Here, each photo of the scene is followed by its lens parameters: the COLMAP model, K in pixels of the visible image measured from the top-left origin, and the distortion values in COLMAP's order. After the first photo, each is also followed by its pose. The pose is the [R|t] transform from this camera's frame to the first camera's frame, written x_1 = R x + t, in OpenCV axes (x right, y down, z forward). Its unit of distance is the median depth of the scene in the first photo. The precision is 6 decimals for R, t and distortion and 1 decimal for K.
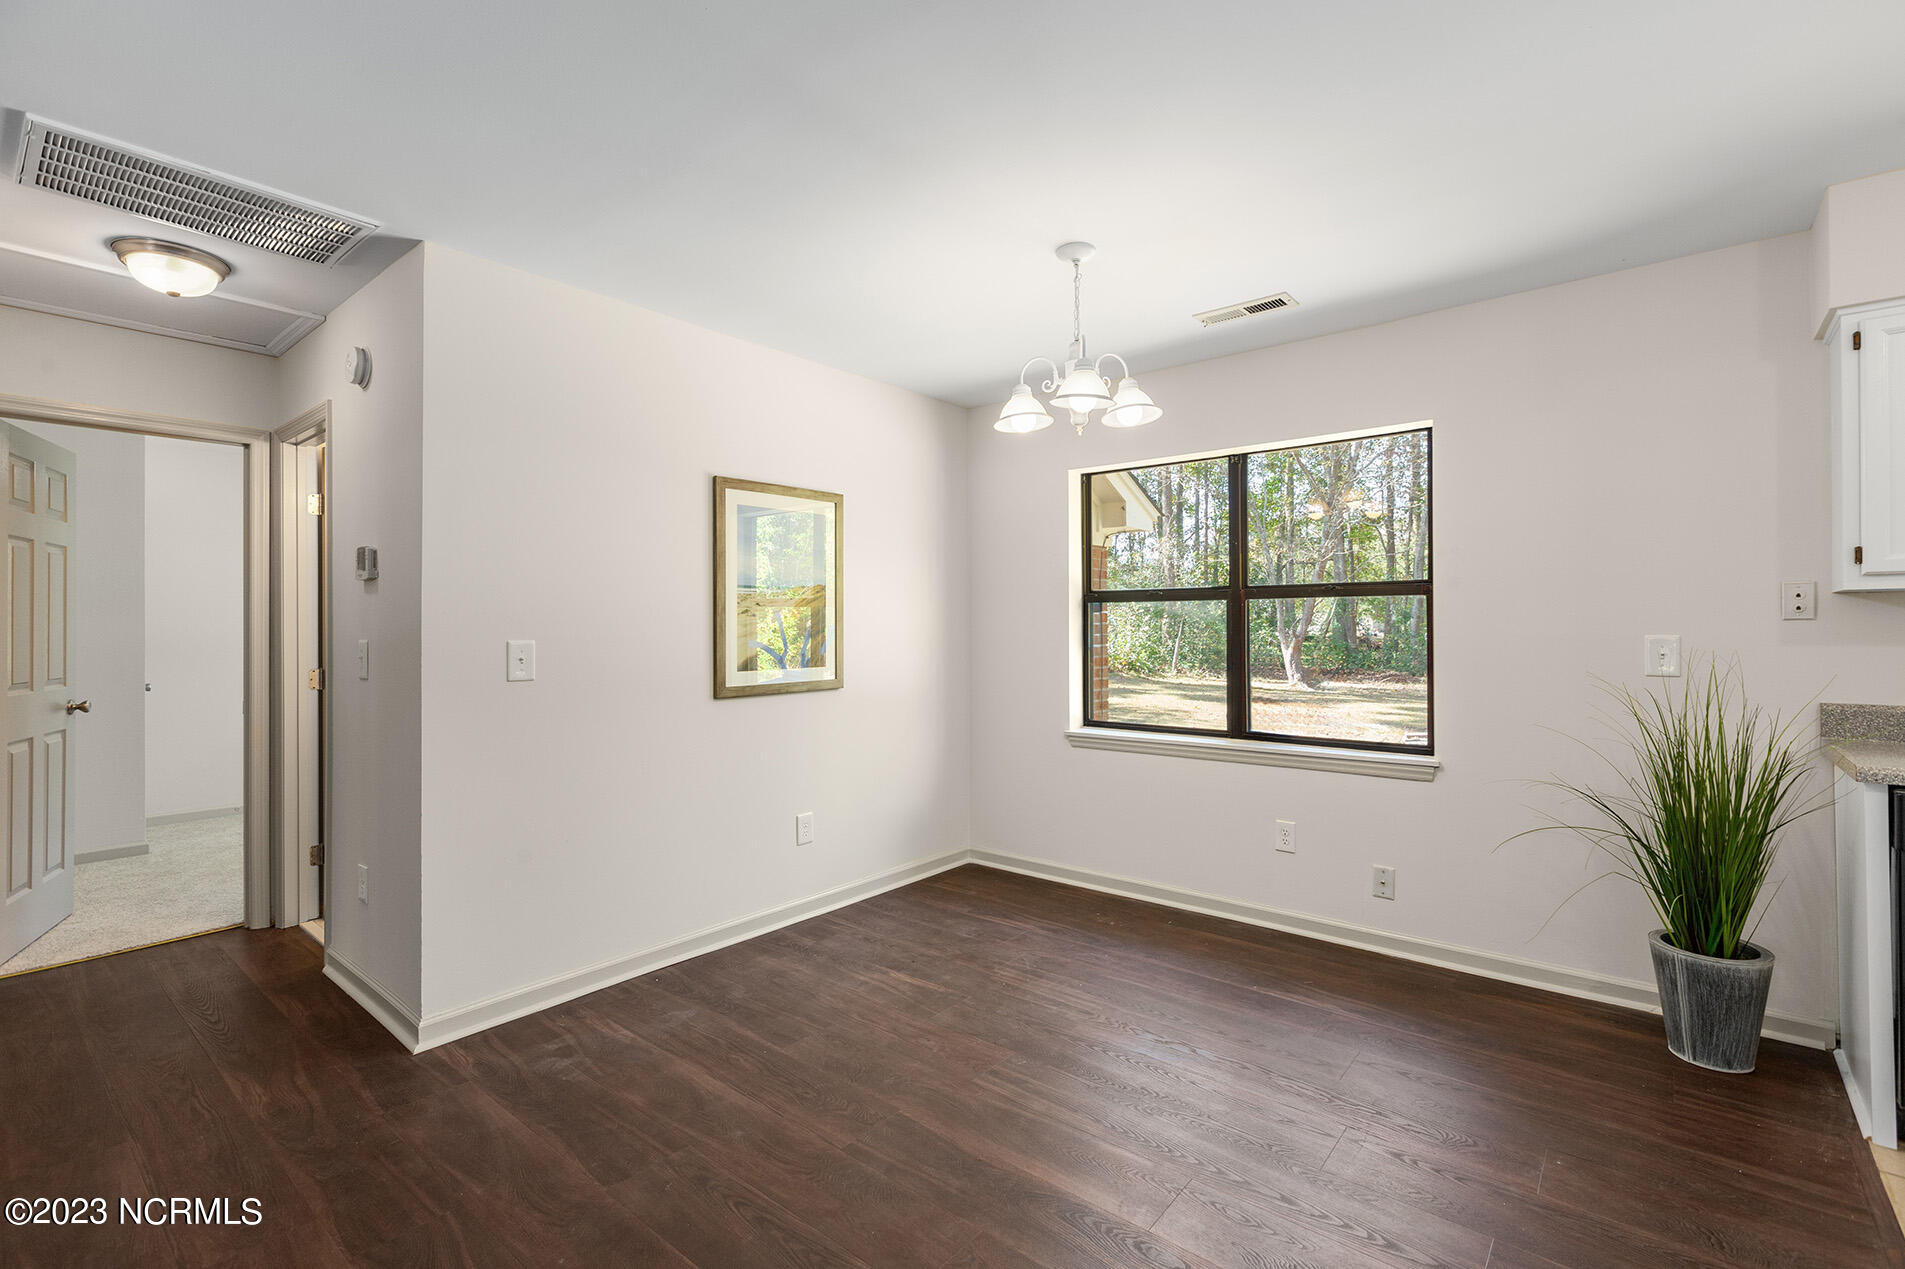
lens RADIAL K [[851.4, 0, 948.9], [0, 851.4, 625.5], [0, 0, 1]] dist [-0.000535, -0.001369]
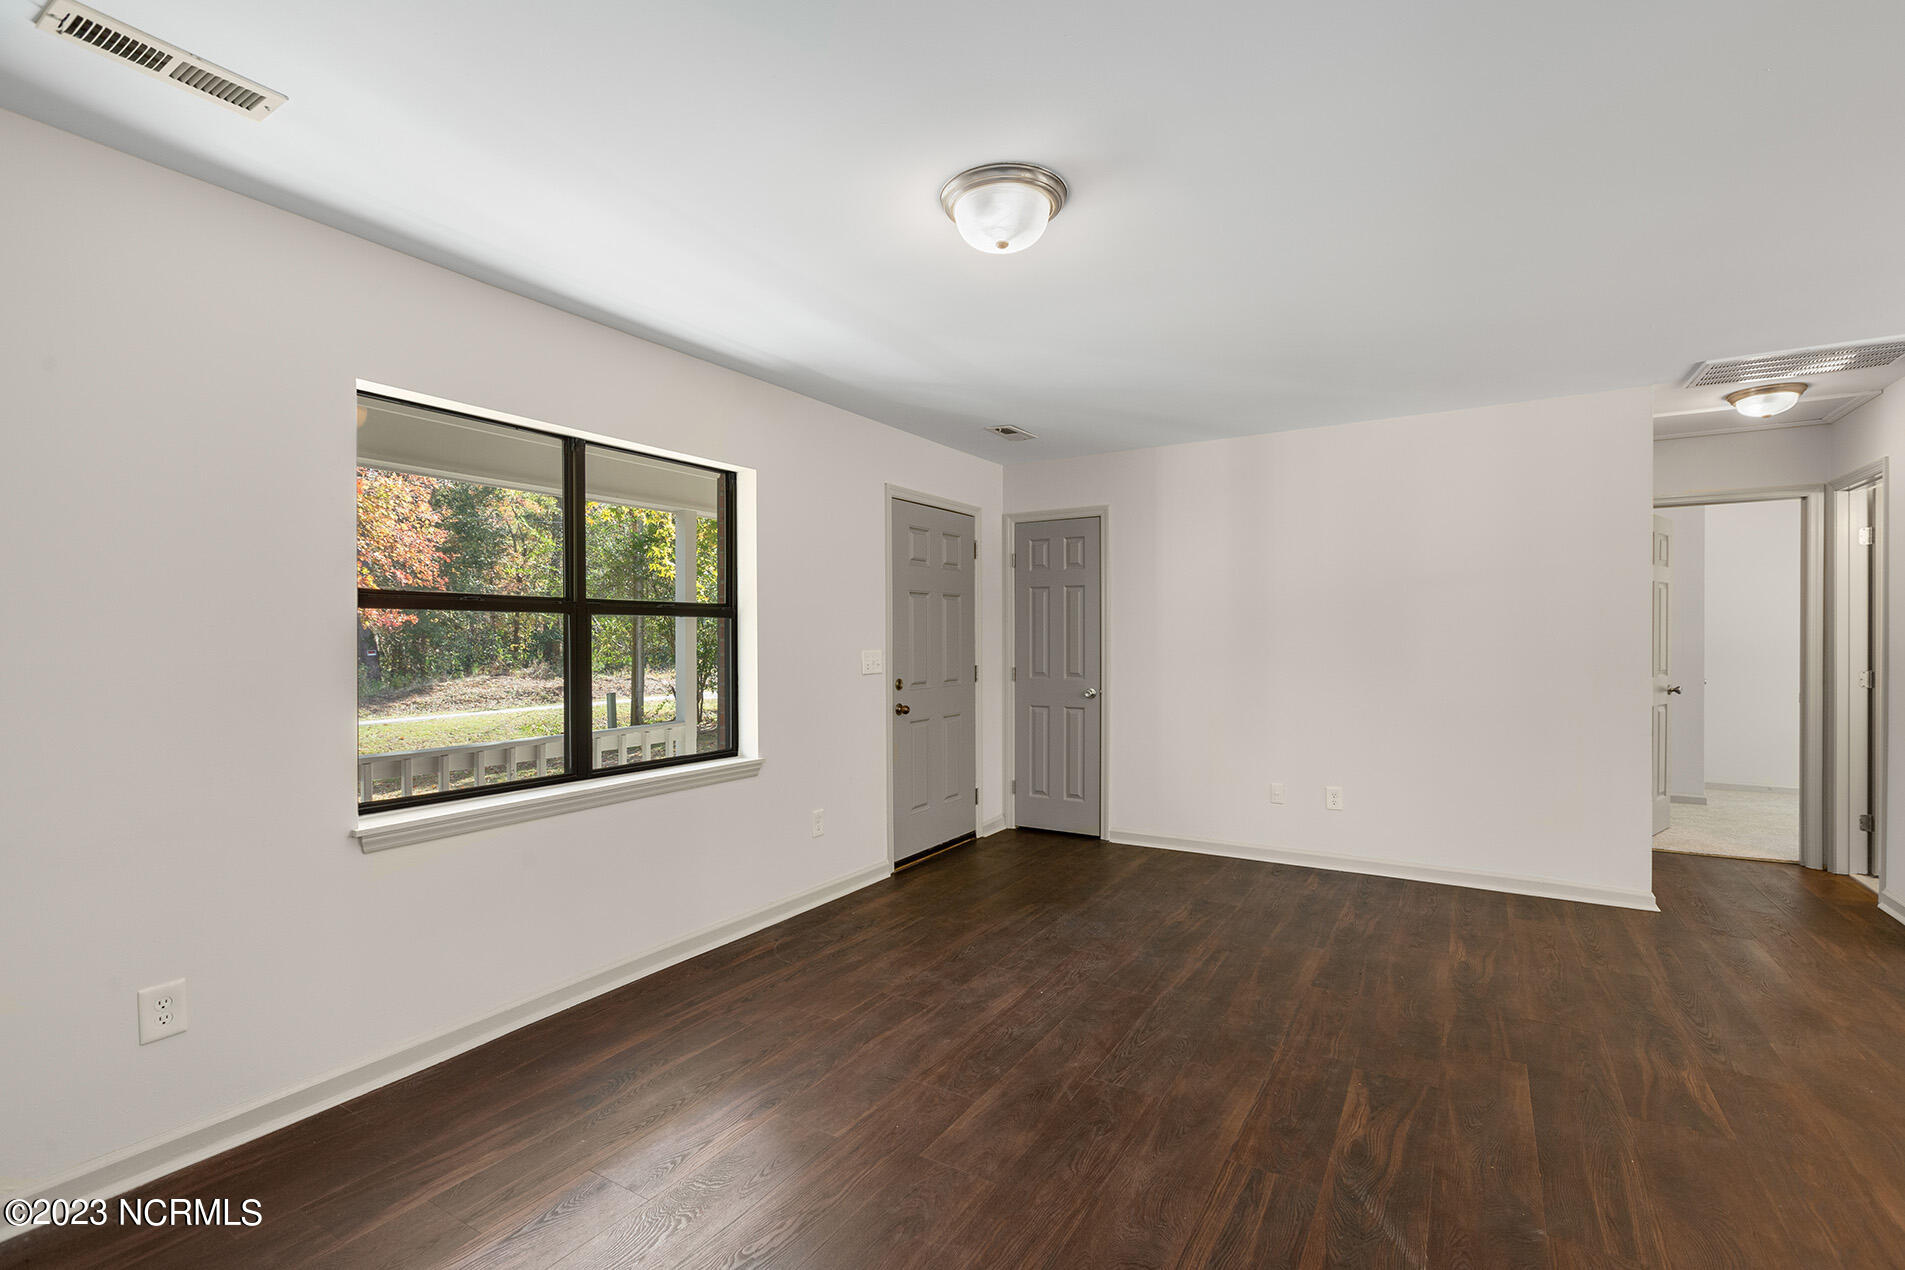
lens RADIAL K [[852.2, 0, 951.8], [0, 852.2, 642.3], [0, 0, 1]] dist [-0.000942, -0.001604]
pose [[0.143145, 0.007347, -0.989674, 0.280112], [0.003406, 0.999963, 0.007916, -0.004272], [0.989696, -0.004504, 0.143115, -0.482702]]
